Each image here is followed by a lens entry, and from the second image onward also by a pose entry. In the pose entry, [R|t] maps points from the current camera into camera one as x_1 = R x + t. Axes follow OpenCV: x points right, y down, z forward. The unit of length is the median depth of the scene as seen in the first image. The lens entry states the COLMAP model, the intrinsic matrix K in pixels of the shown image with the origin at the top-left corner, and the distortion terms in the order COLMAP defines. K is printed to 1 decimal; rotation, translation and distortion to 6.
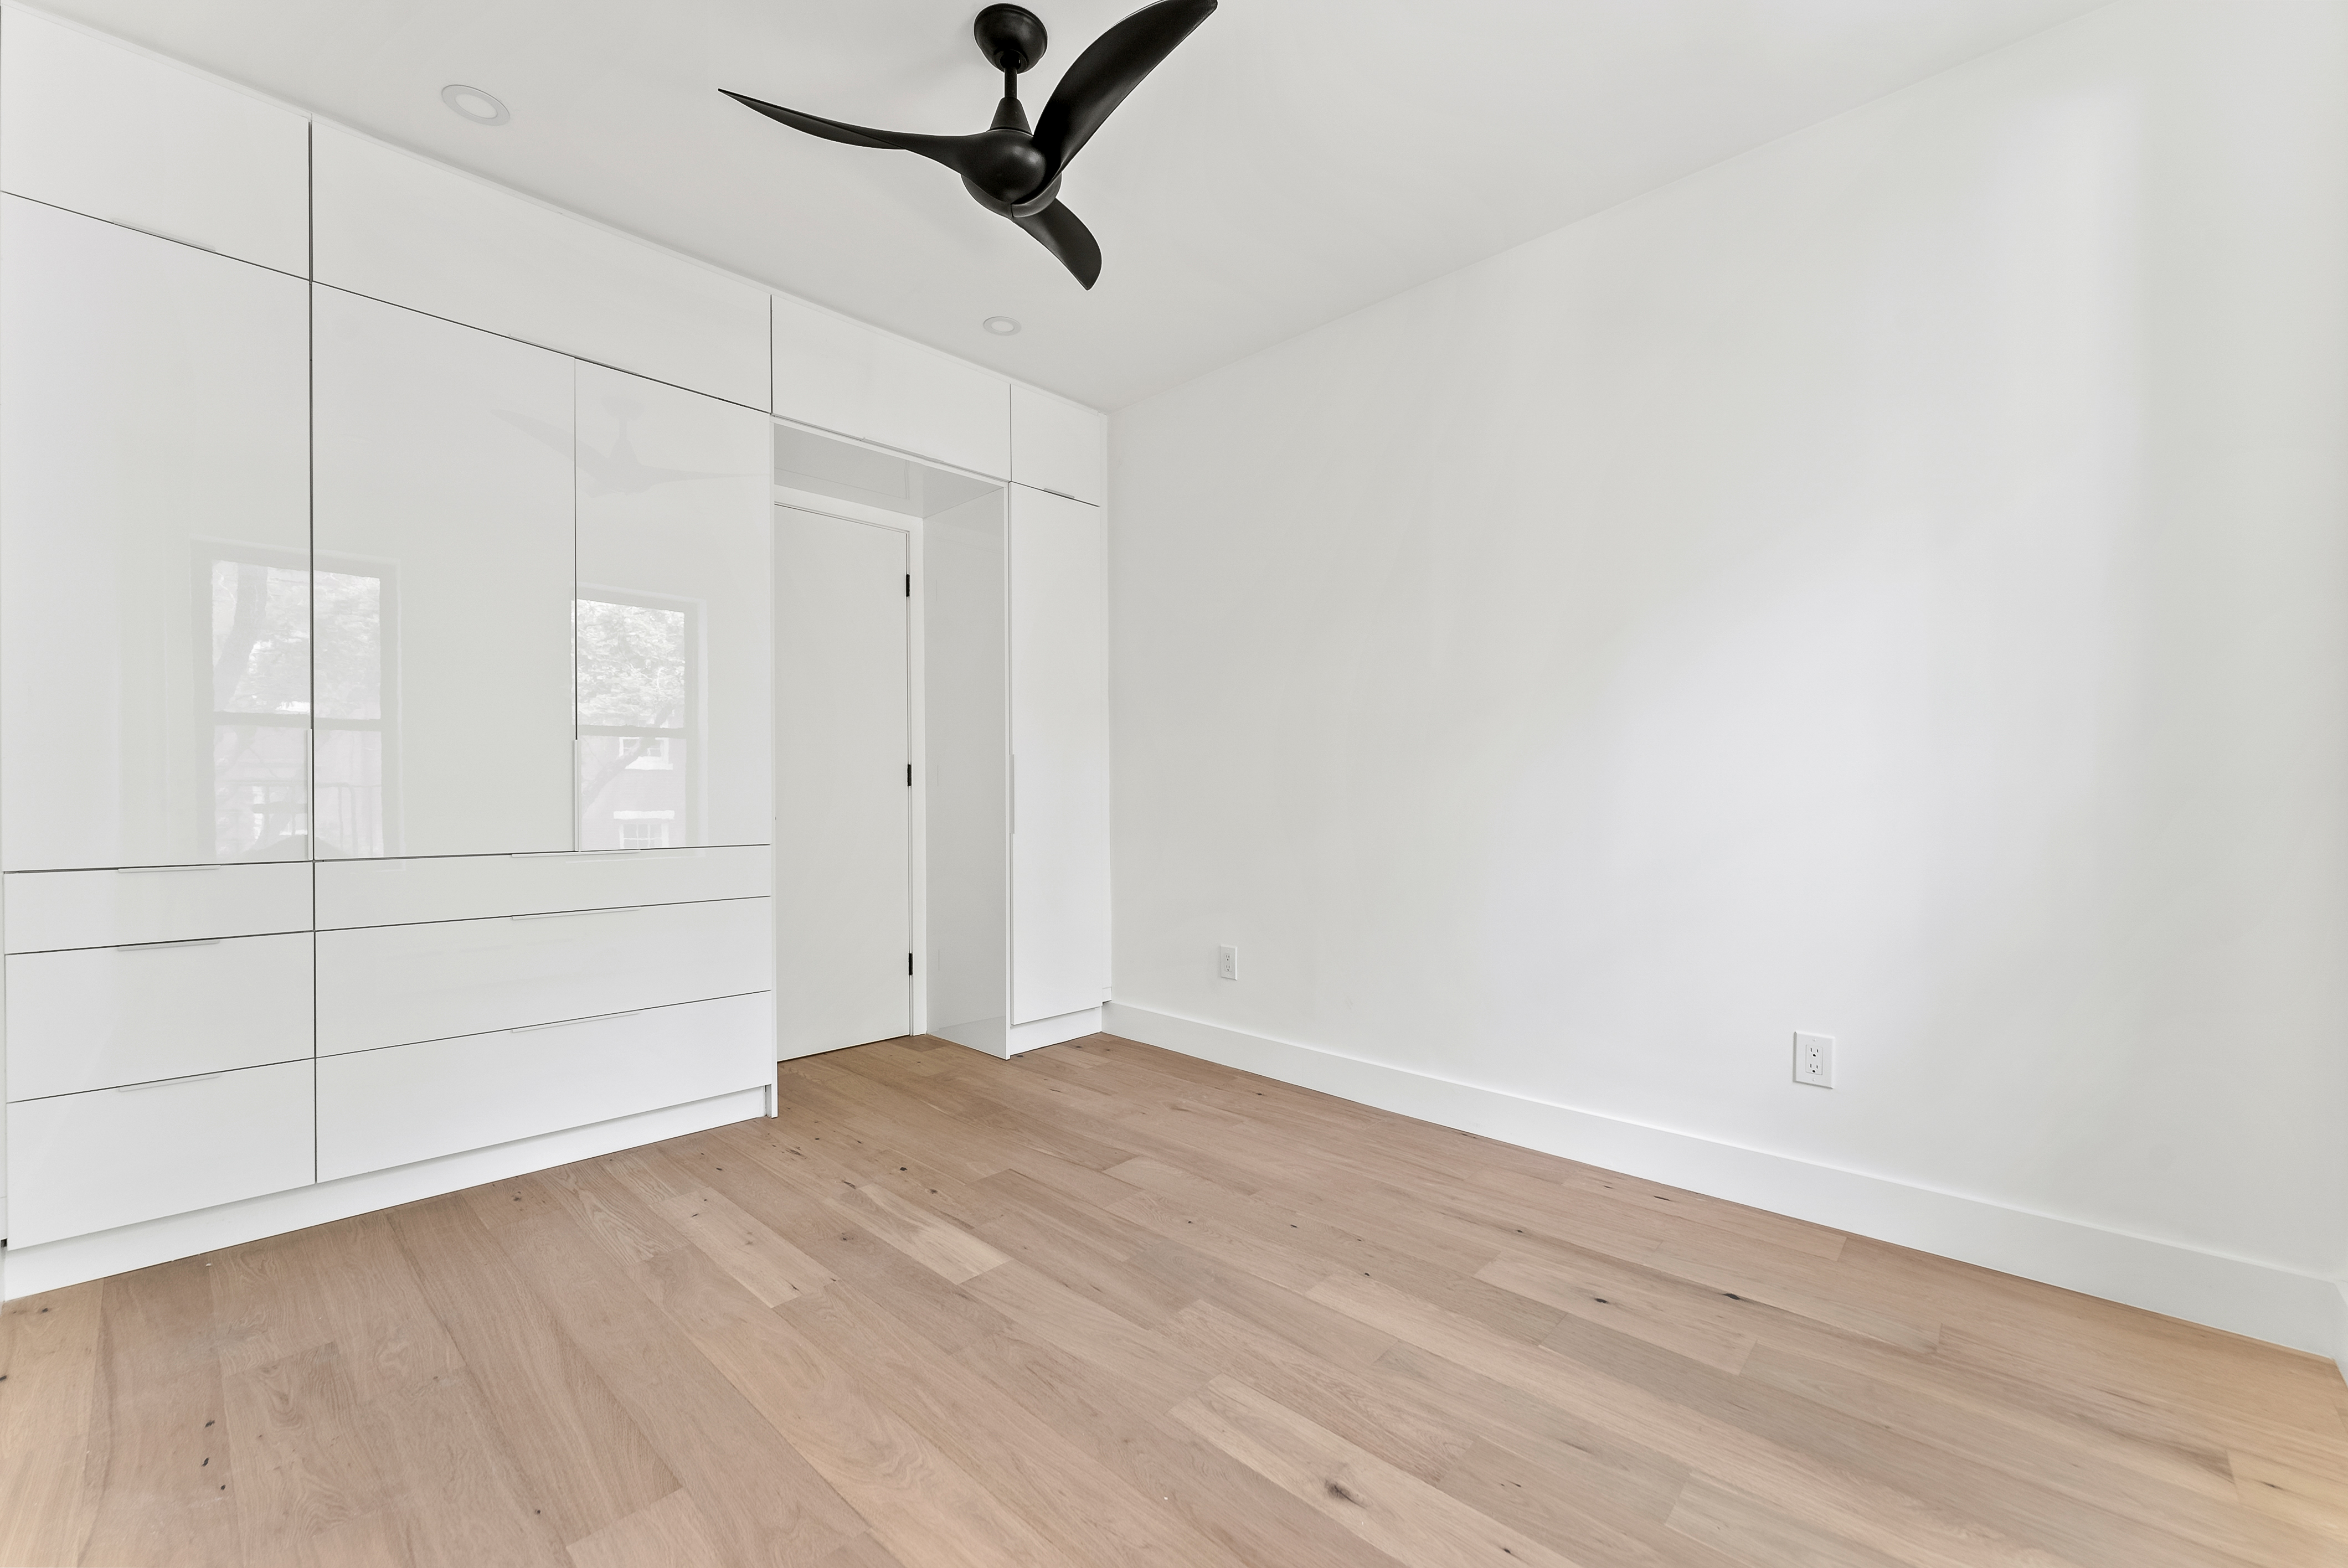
lens RADIAL K [[948.3, 0, 1175.4], [0, 948.3, 789.3], [0, 0, 1]] dist [0.003619, 0.000216]
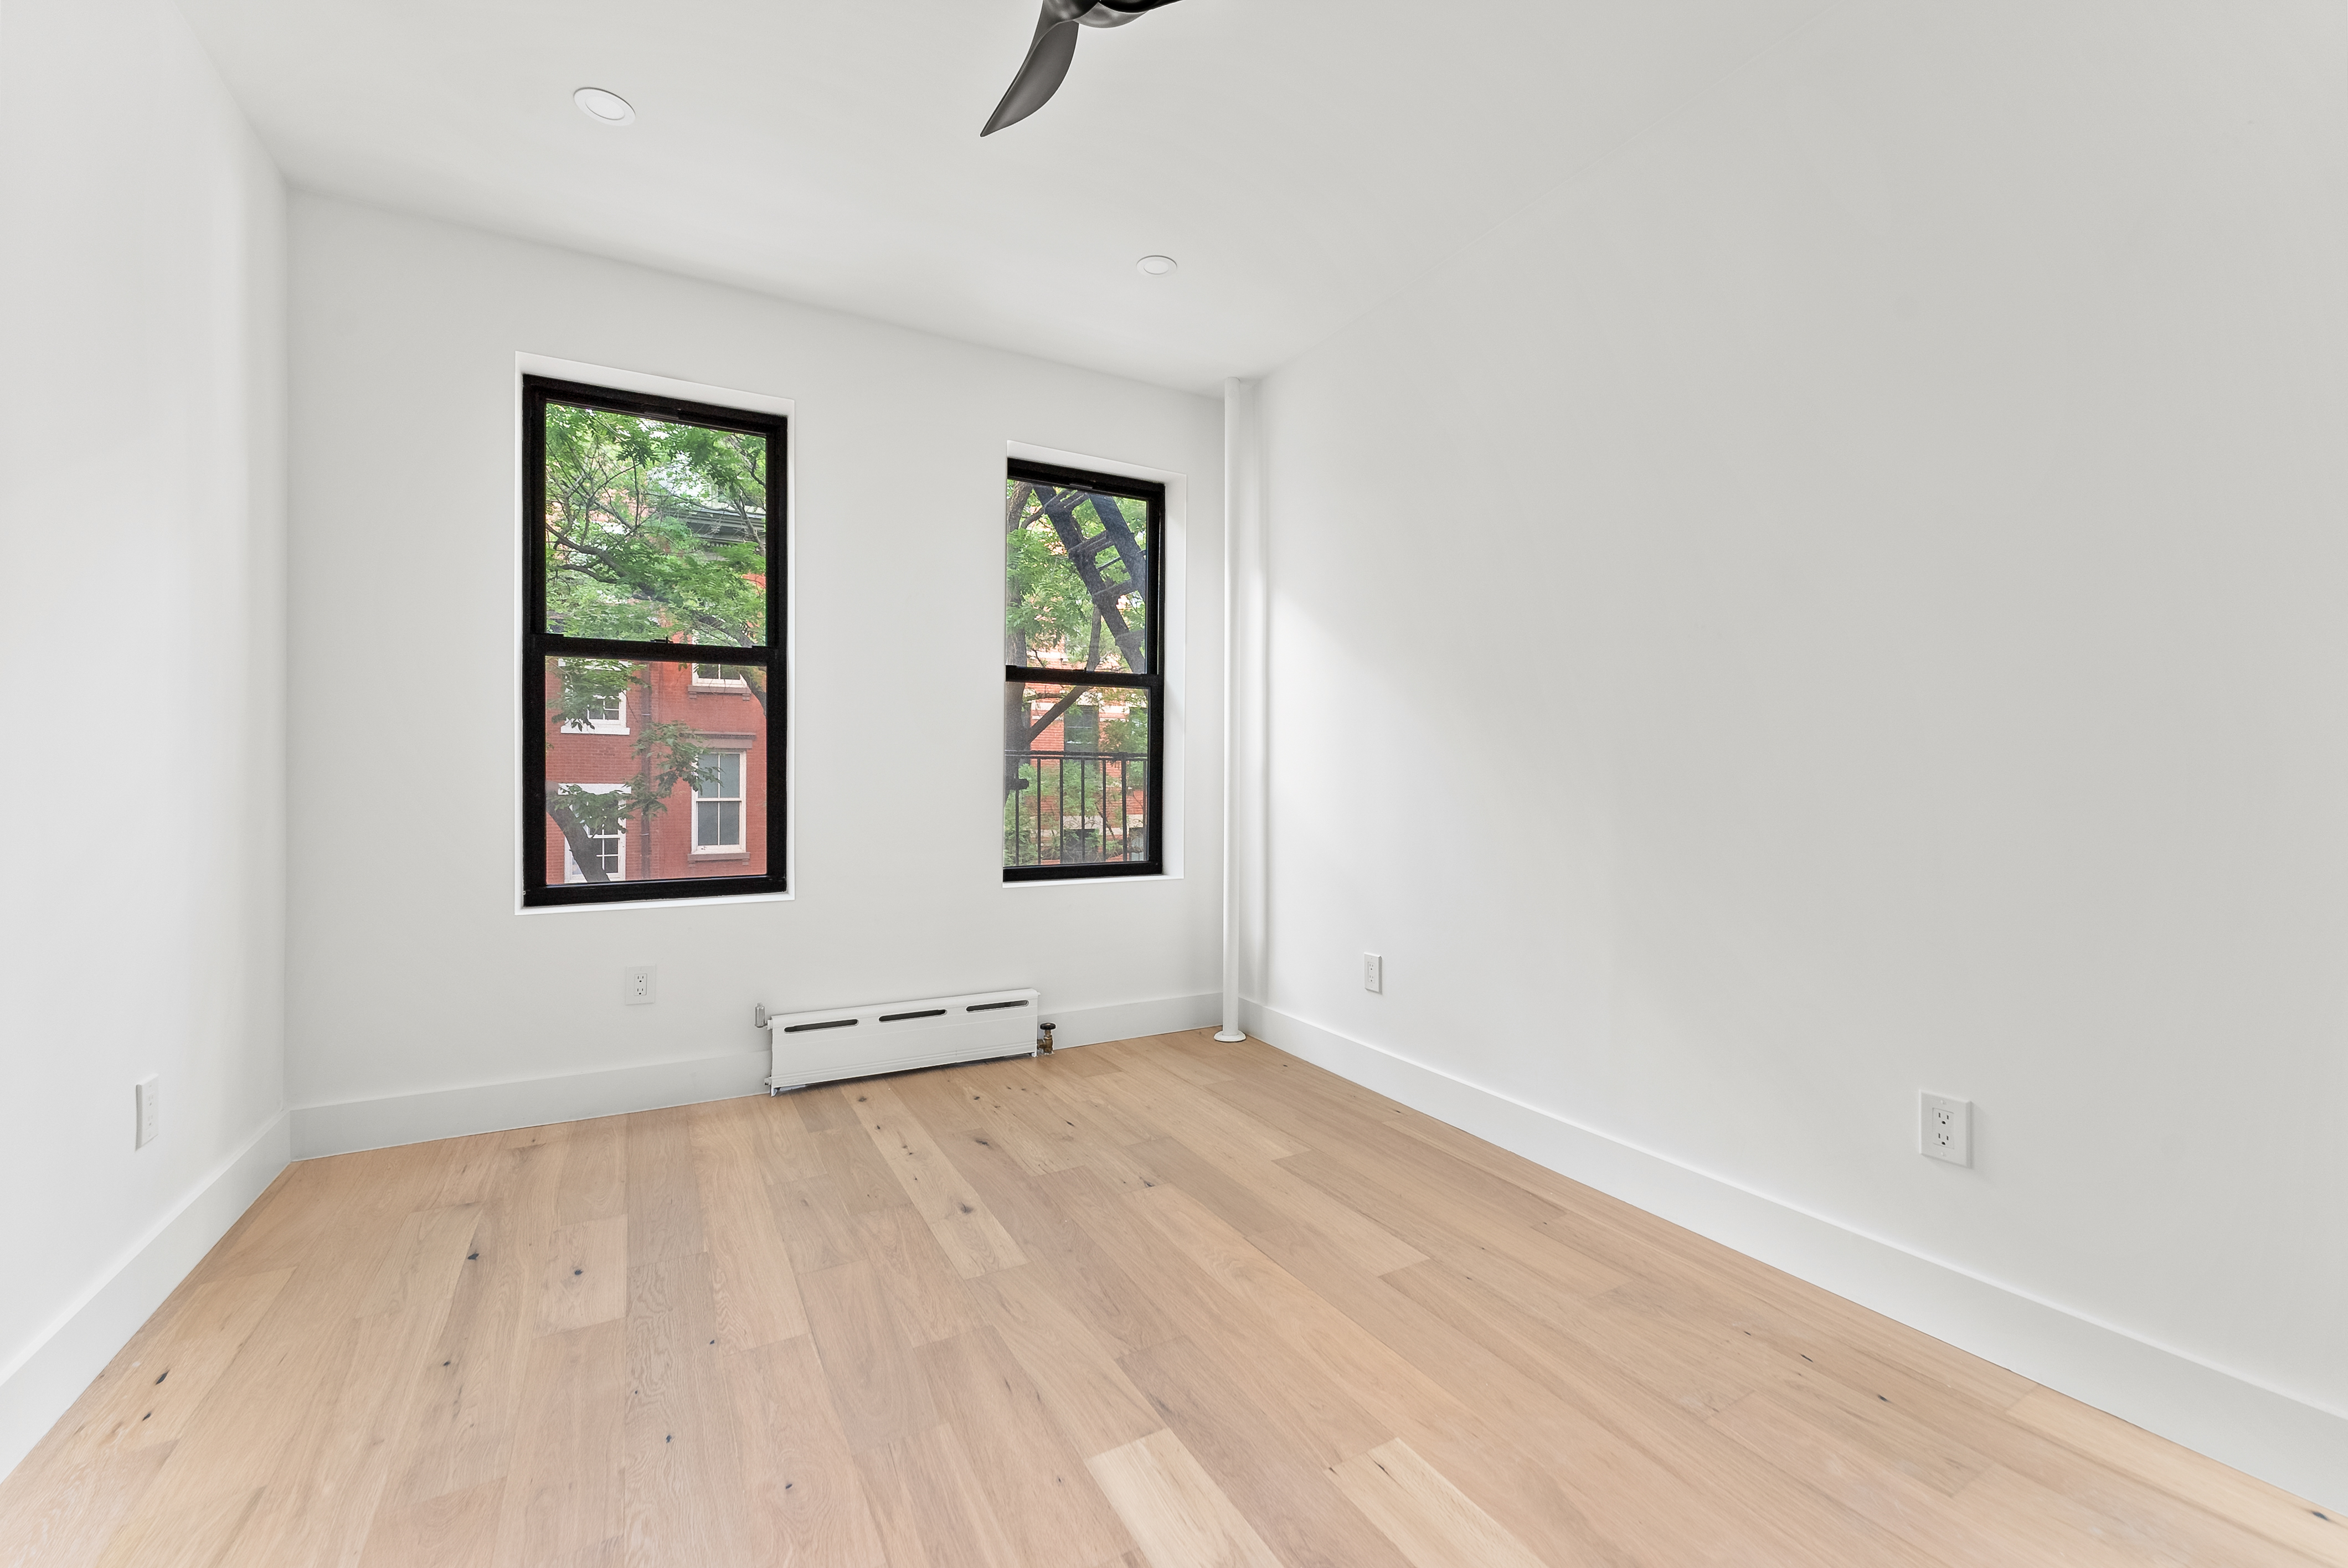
lens RADIAL K [[948.3, 0, 1172.6], [0, 948.3, 782.2], [0, 0, 1]] dist [0.003619, 0.000216]
pose [[-0.954349, -0.002198, 0.298686, -0.534278], [-0.002066, 0.999998, 0.000755, 0.002385], [-0.298687, 0.000103, -0.954351, 2.006074]]
